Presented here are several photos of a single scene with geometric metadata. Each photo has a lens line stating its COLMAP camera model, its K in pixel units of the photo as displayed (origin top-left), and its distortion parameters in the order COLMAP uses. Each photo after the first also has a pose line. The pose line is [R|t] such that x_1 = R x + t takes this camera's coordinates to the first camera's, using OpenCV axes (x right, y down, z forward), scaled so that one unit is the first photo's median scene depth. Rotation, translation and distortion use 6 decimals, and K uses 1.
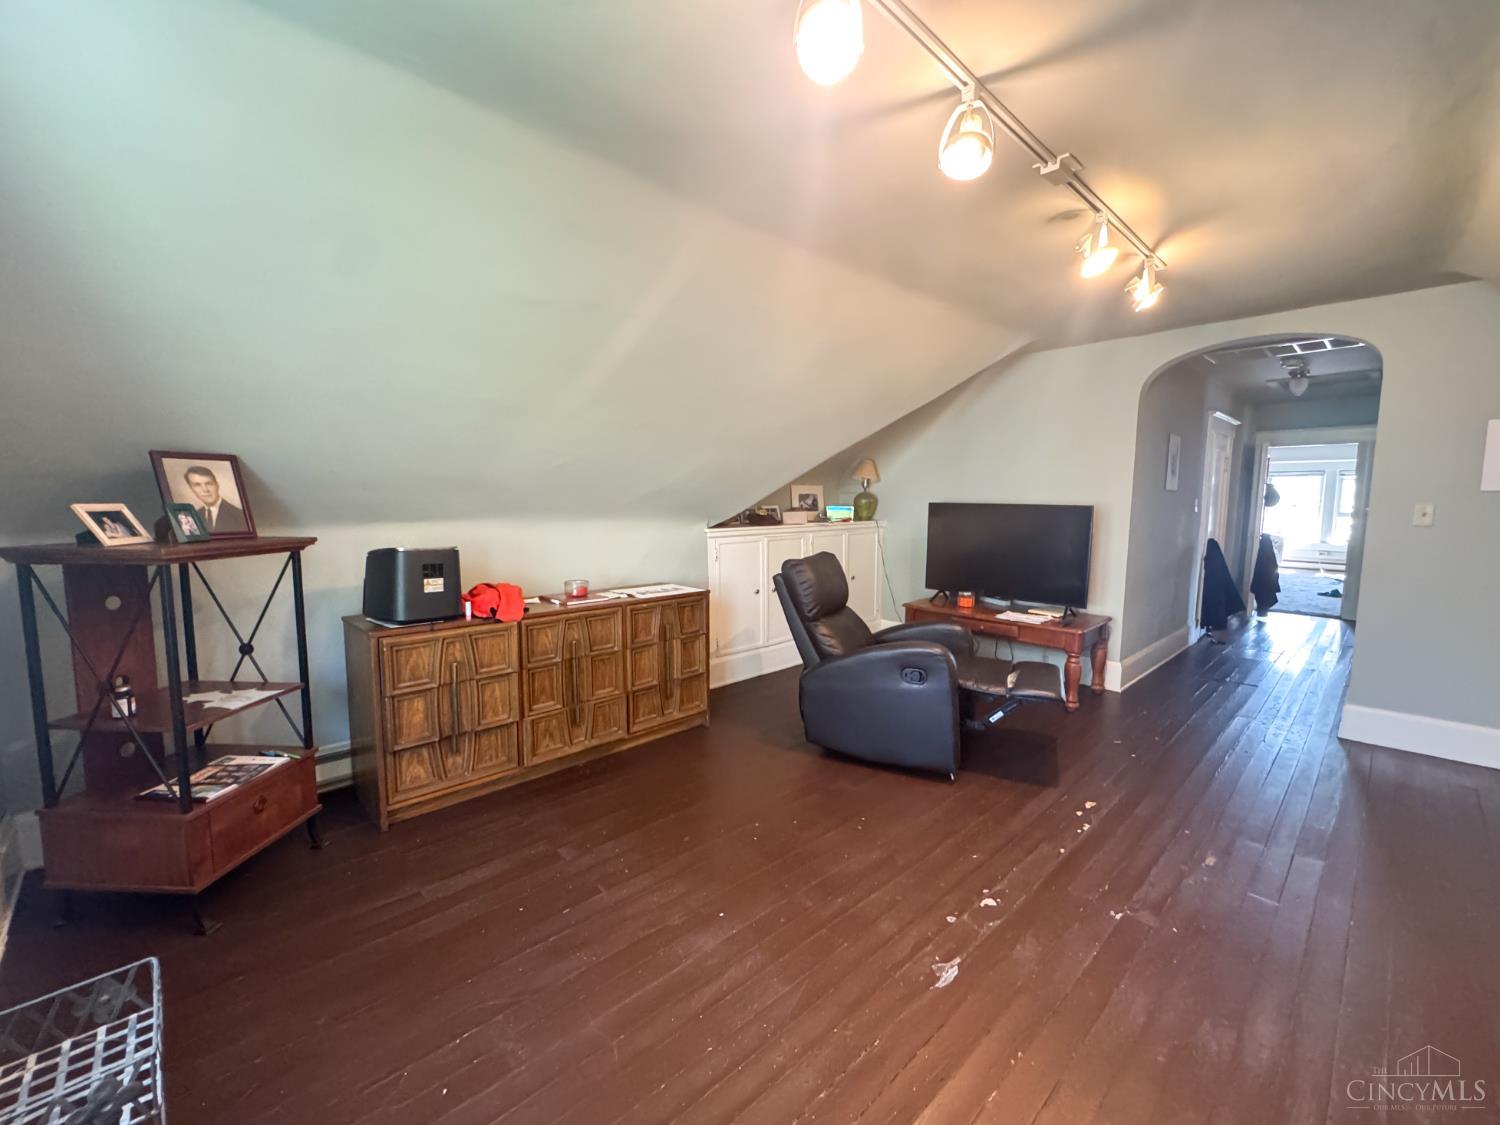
lens RADIAL K [[599.9, 0, 763.0], [0, 599.9, 559.6], [0, 0, 1]] dist [-0.001613, 0.000988]
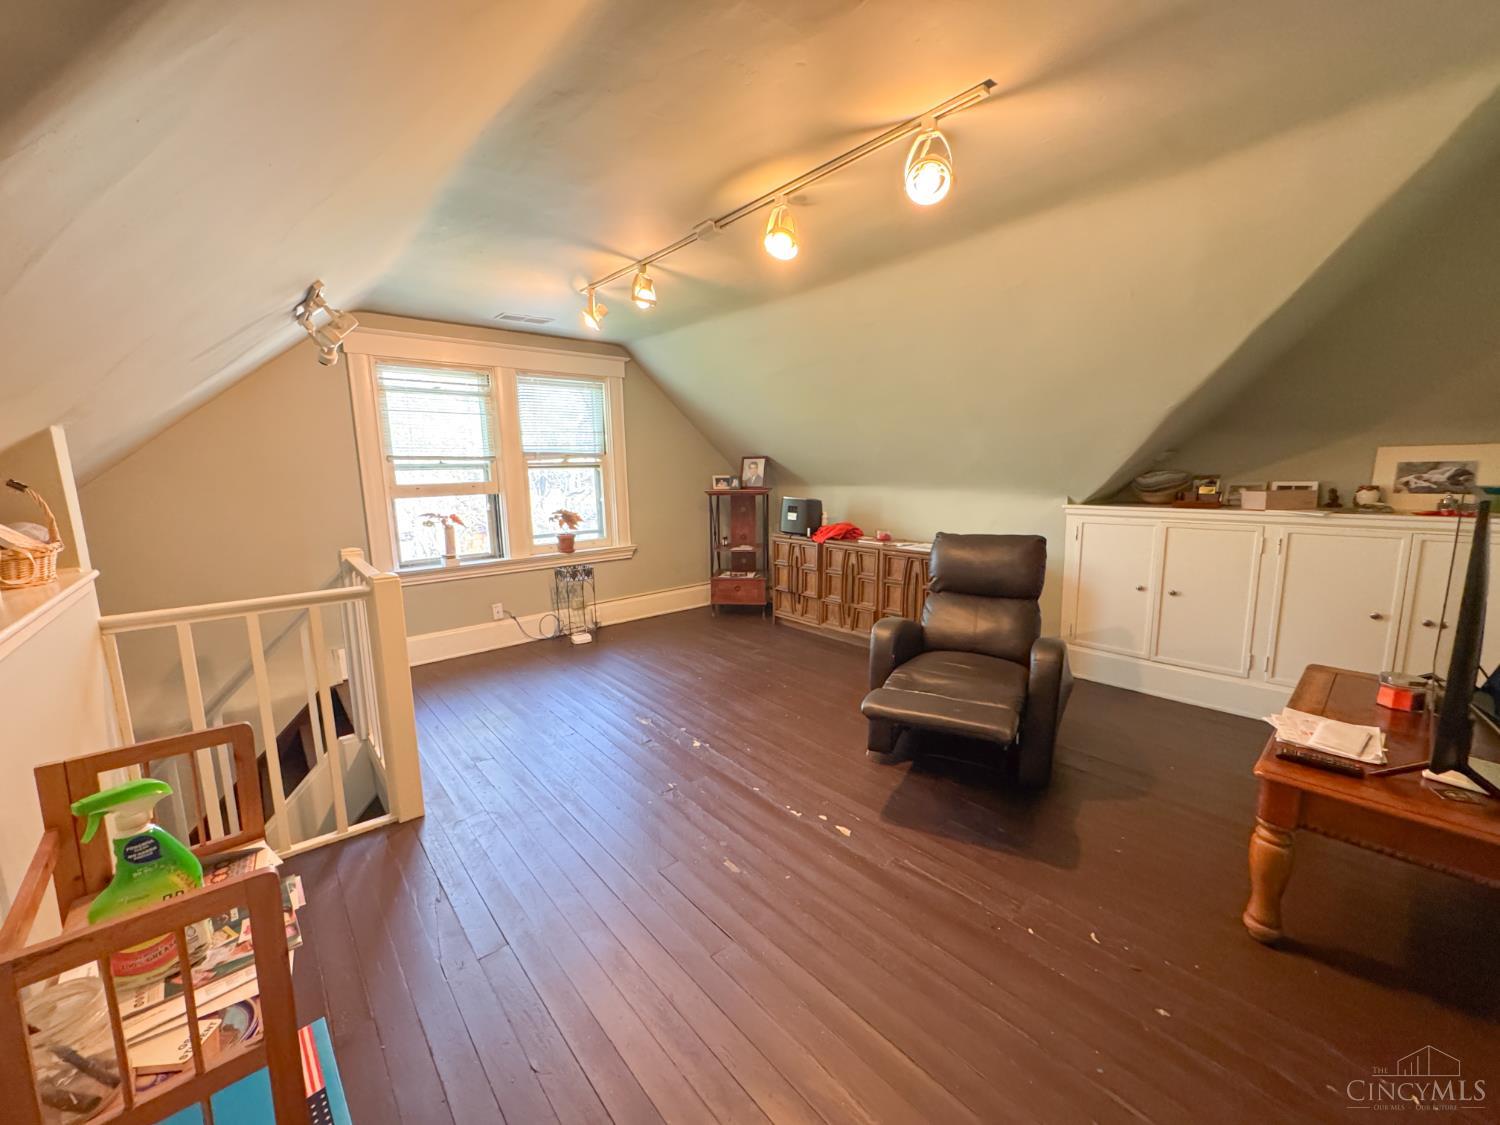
lens RADIAL K [[599.9, 0, 764.8], [0, 599.9, 558.0], [0, 0, 1]] dist [-0.001613, 0.000988]
pose [[-0.027508, 0.146613, -0.988811, 1.497335], [-0.091368, 0.984676, 0.148542, -0.112557], [0.995437, 0.094432, -0.013691, 0.948560]]
